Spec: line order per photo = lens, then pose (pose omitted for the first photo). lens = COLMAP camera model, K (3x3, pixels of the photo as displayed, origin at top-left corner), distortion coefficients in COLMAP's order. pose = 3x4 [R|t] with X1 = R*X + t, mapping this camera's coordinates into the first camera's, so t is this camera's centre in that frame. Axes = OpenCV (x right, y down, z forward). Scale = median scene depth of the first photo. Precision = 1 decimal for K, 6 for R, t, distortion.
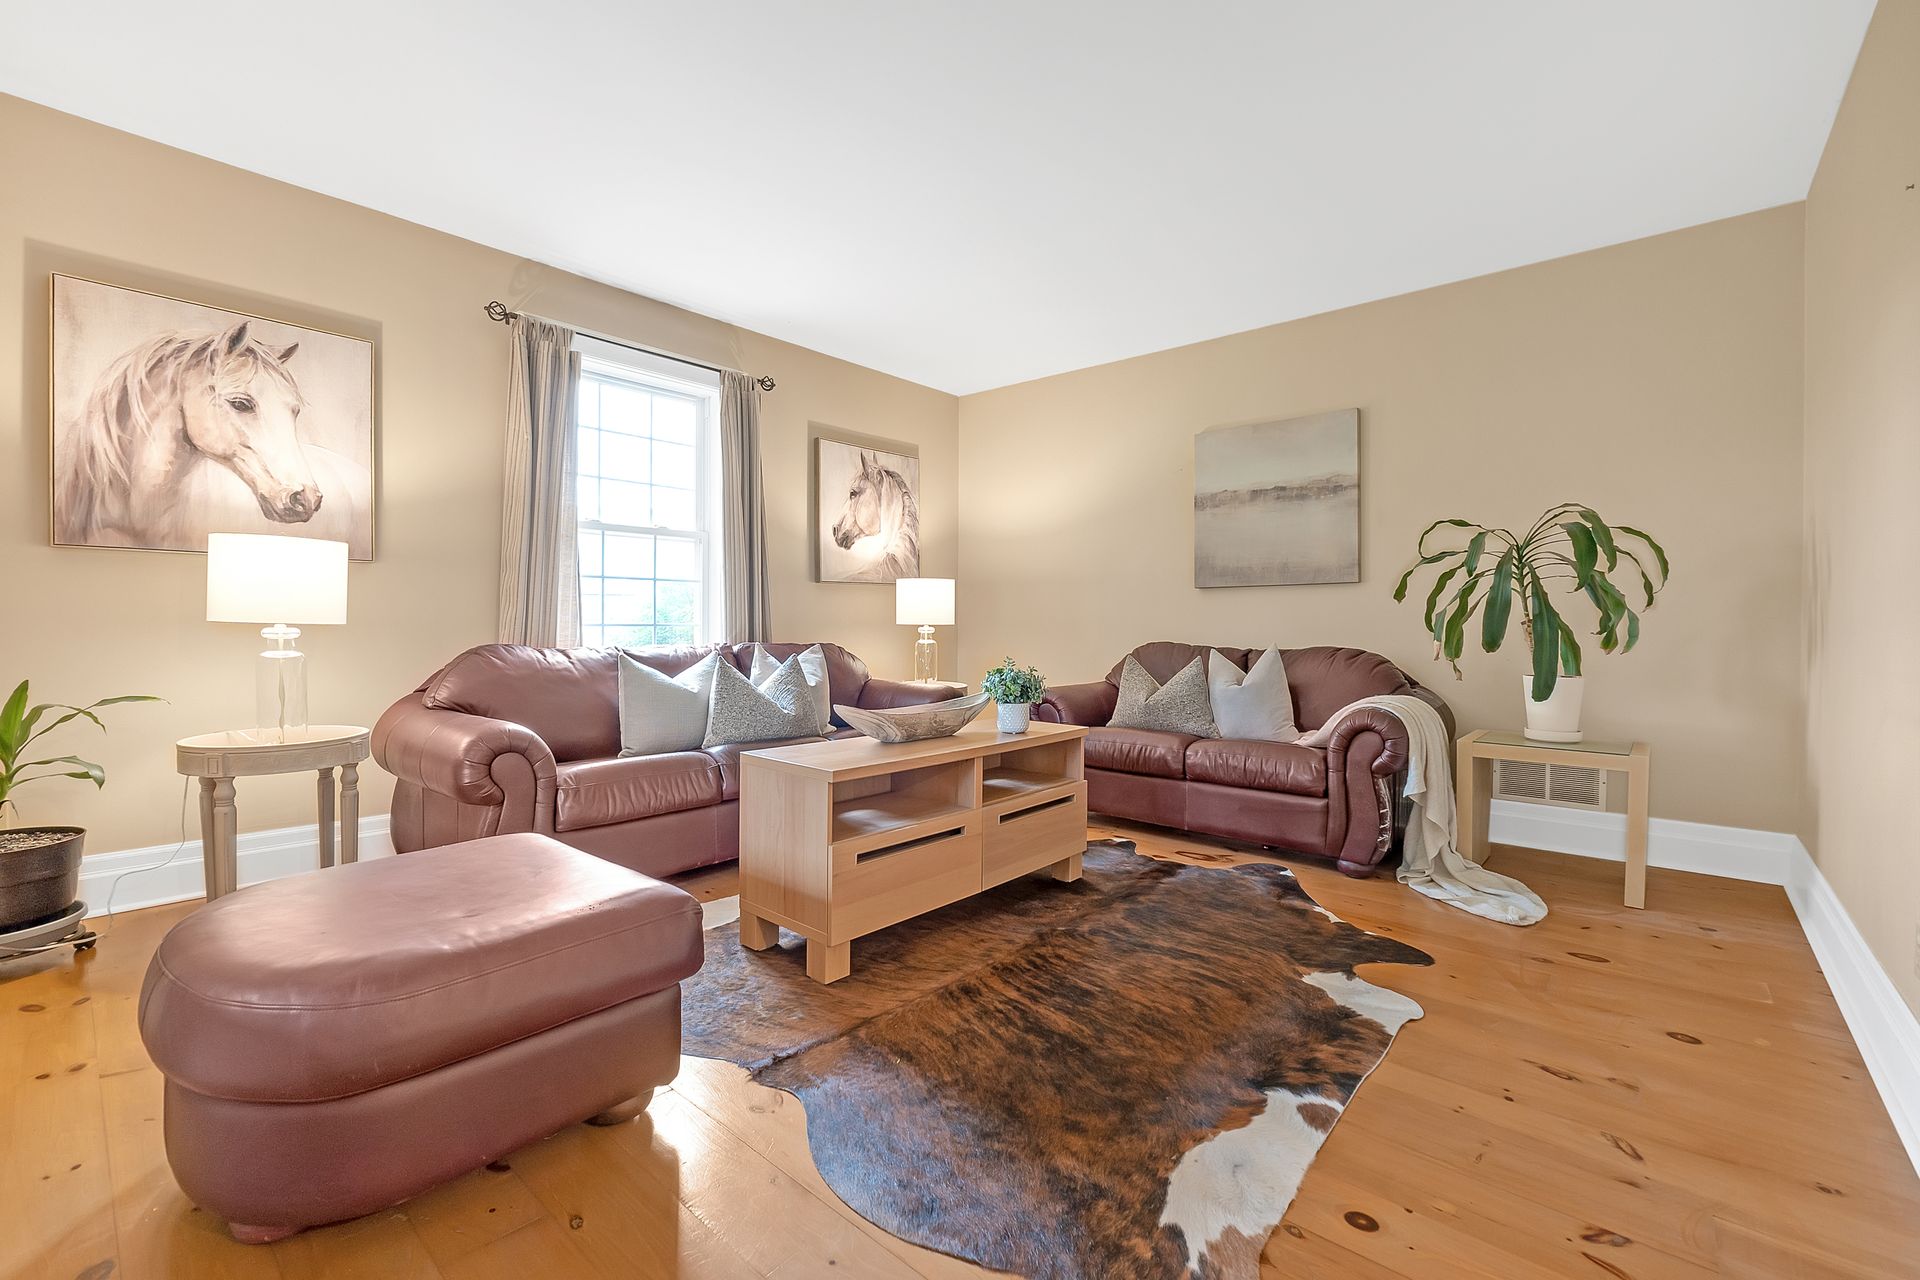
lens RADIAL K [[801.0, 0, 960.0], [0, 801.0, 640.0], [0, 0, 1]] dist [-0.013579, 0.000548]
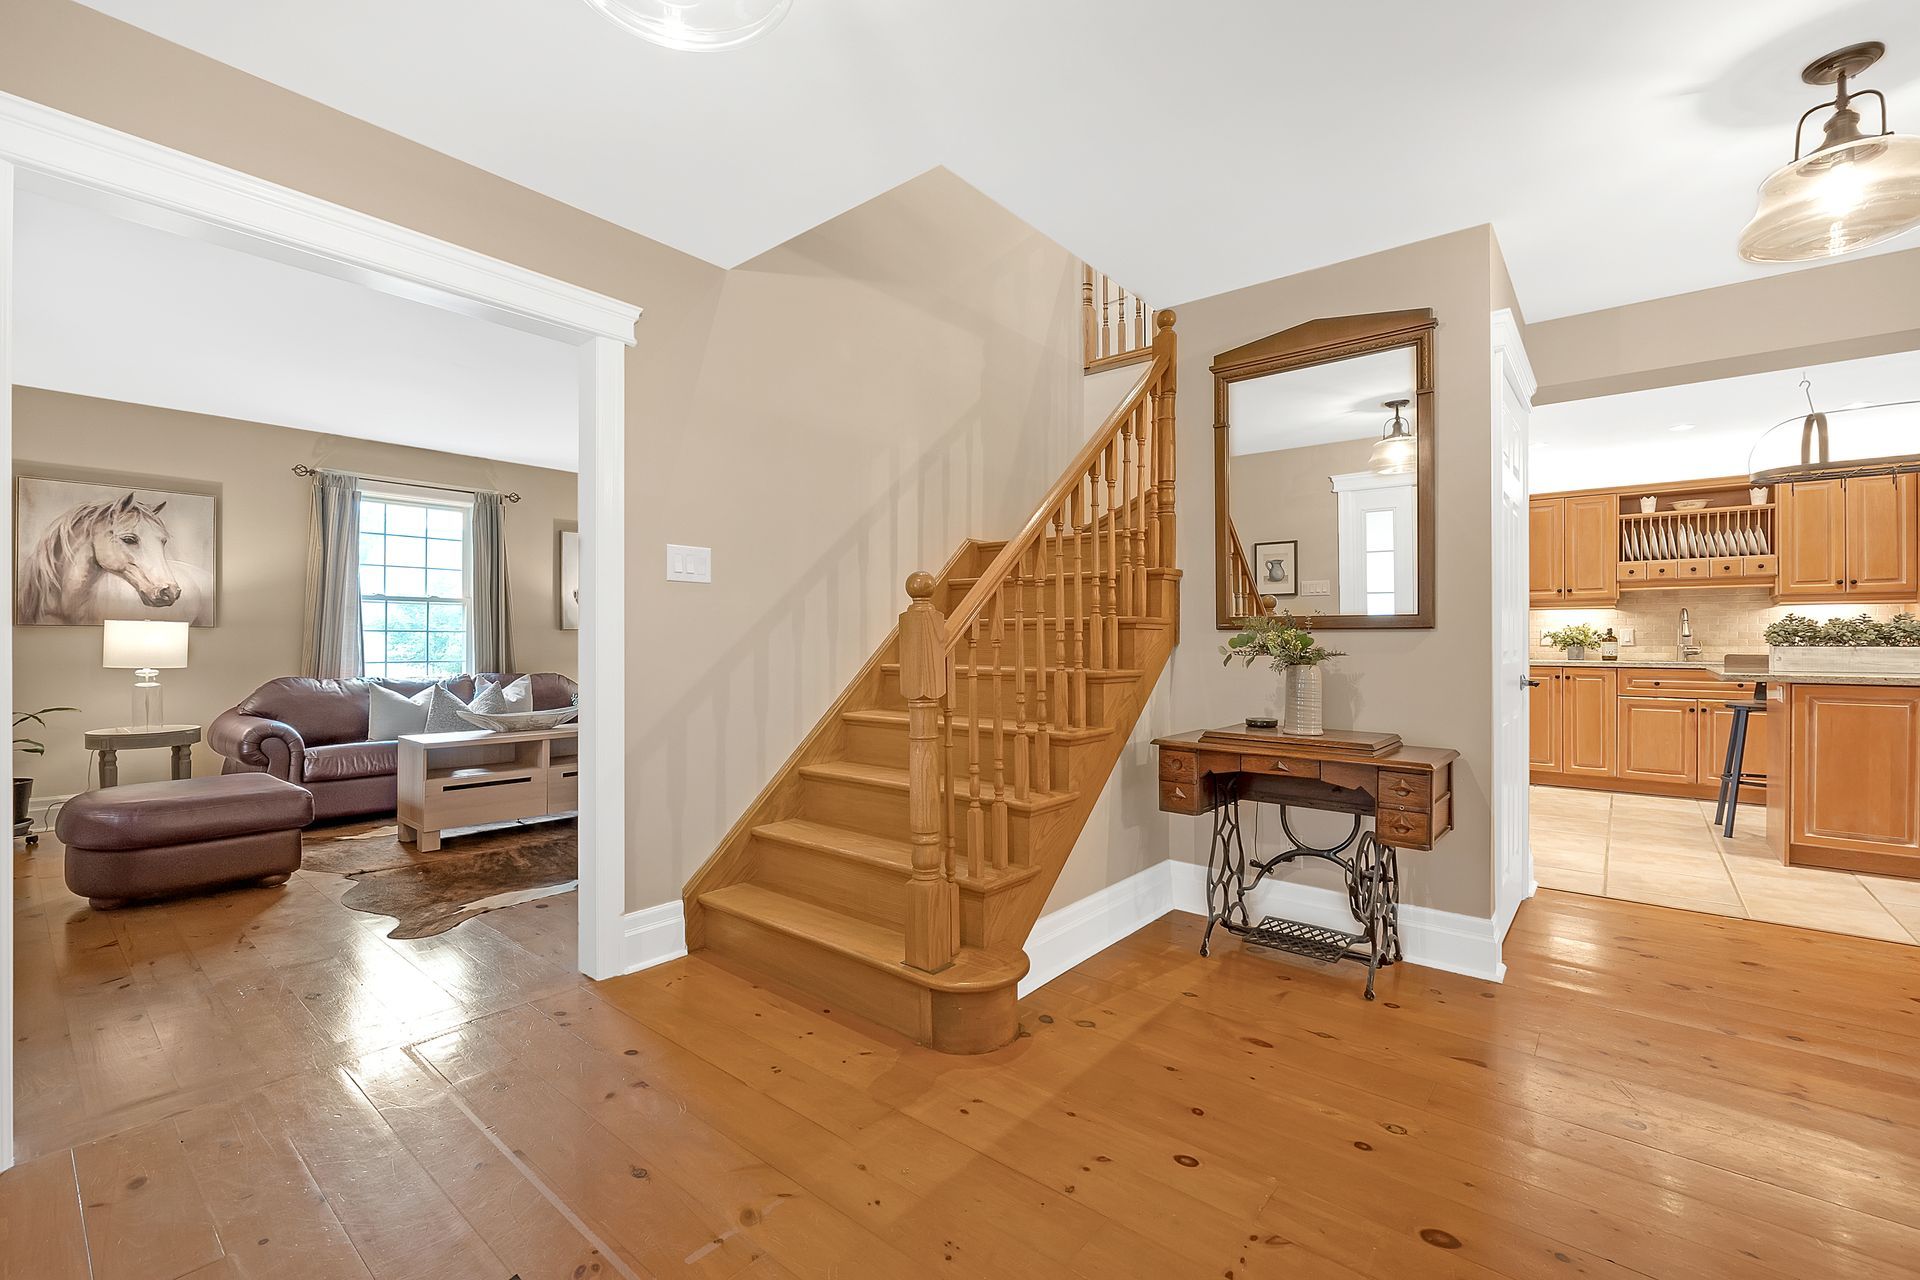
lens RADIAL K [[809.7, 0, 957.7], [0, 809.7, 645.8], [0, 0, 1]] dist [-0.000748, -0.000328]
pose [[0.999770, -0.002134, 0.021357, 0.876049], [0.002511, 0.999841, -0.017649, -0.030363], [-0.021316, 0.017698, 0.999616, -0.813779]]
